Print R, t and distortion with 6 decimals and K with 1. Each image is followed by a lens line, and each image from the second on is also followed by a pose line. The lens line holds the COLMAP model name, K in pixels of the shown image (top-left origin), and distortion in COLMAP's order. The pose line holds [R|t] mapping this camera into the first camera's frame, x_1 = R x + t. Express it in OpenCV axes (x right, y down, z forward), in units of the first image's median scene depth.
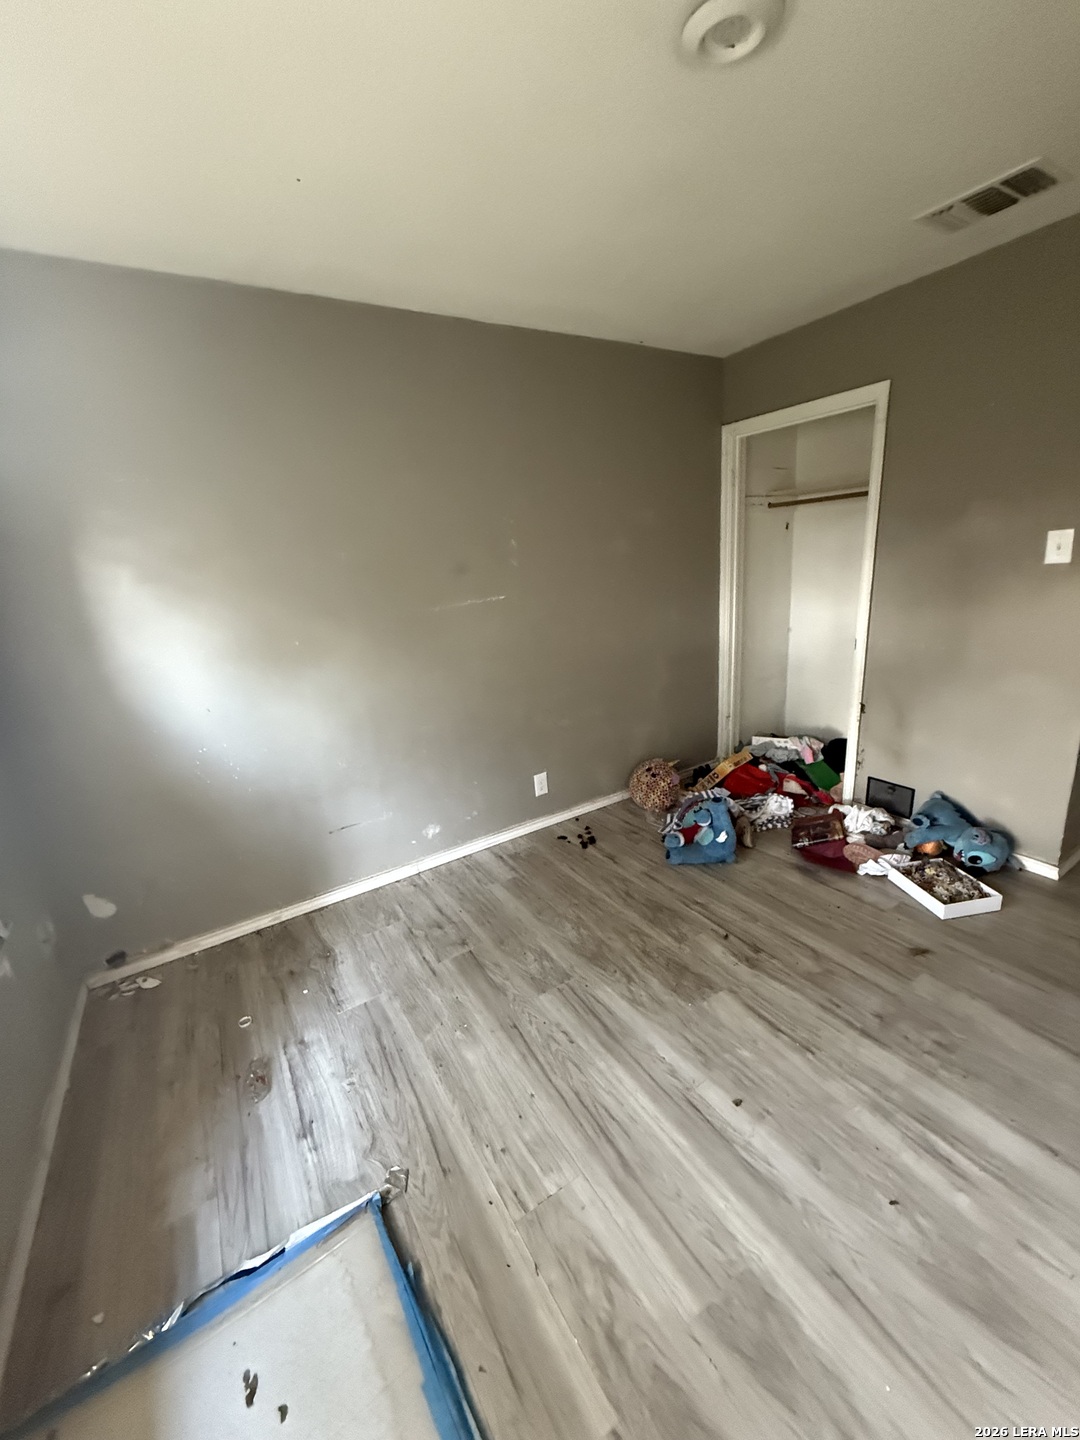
lens RADIAL K [[580.0, 0, 540.0], [0, 580.0, 720.0], [0, 0, 1]] dist [-0.001206, 0.000003]
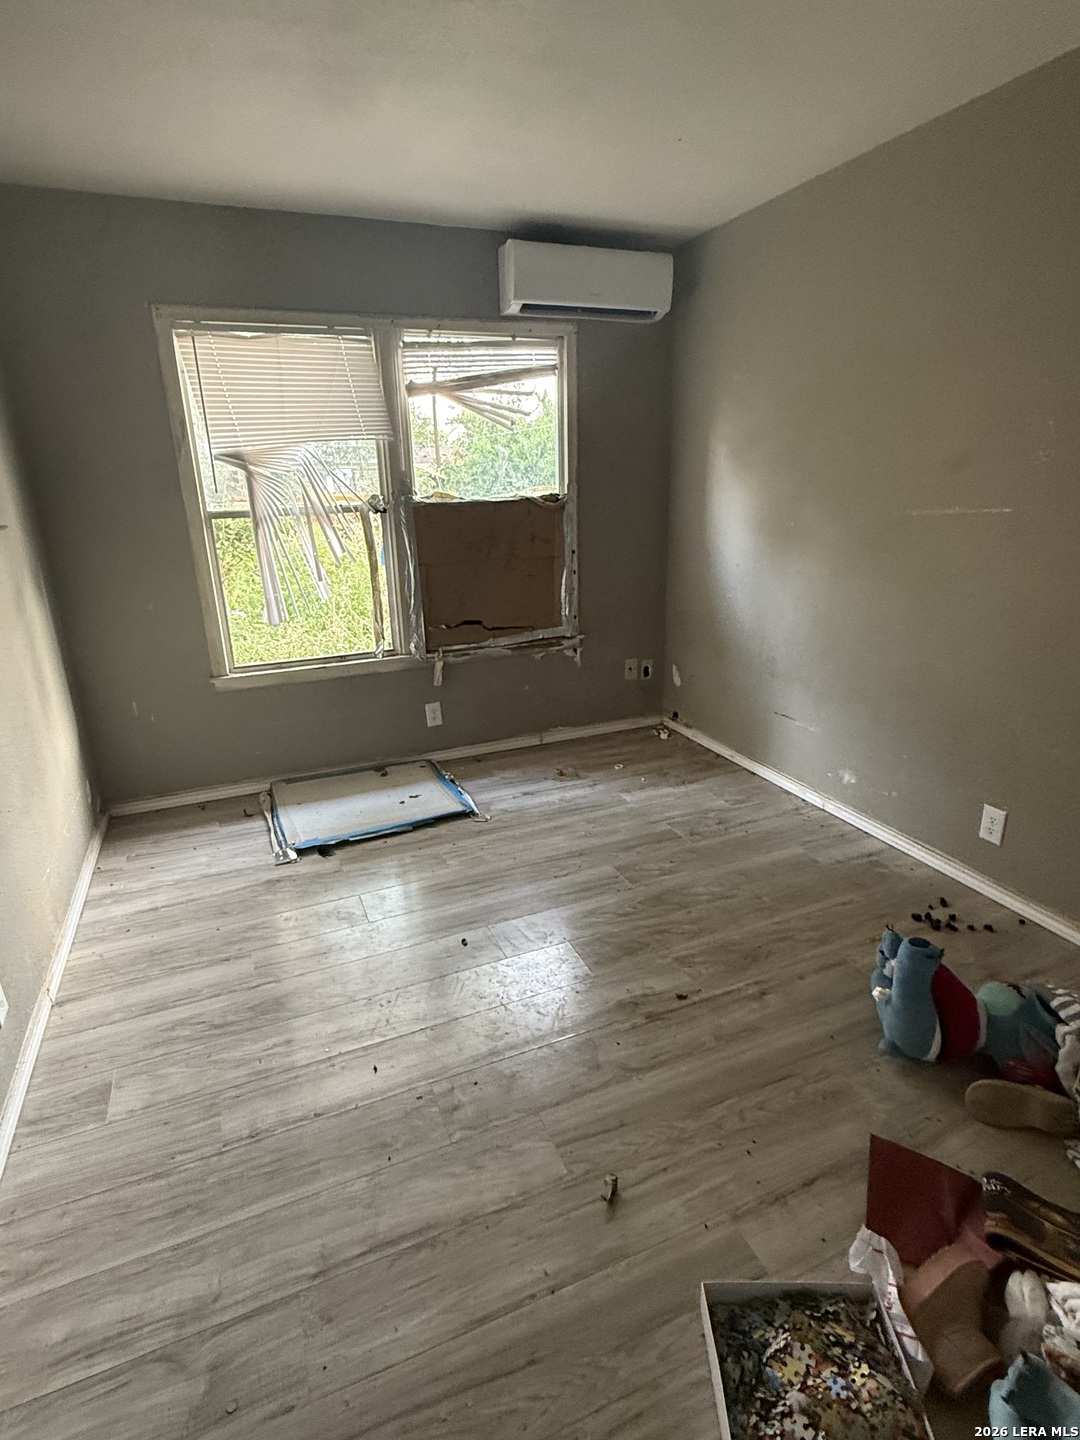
lens RADIAL K [[750.0, 0, 540.0], [0, 750.0, 720.0], [0, 0, 1]] dist [0.001696, 0.000350]
pose [[-0.164136, 0.382854, -0.909111, 1.093786], [-0.232148, 0.880733, 0.412816, -0.294600], [0.958732, 0.278806, -0.055681, 0.786307]]
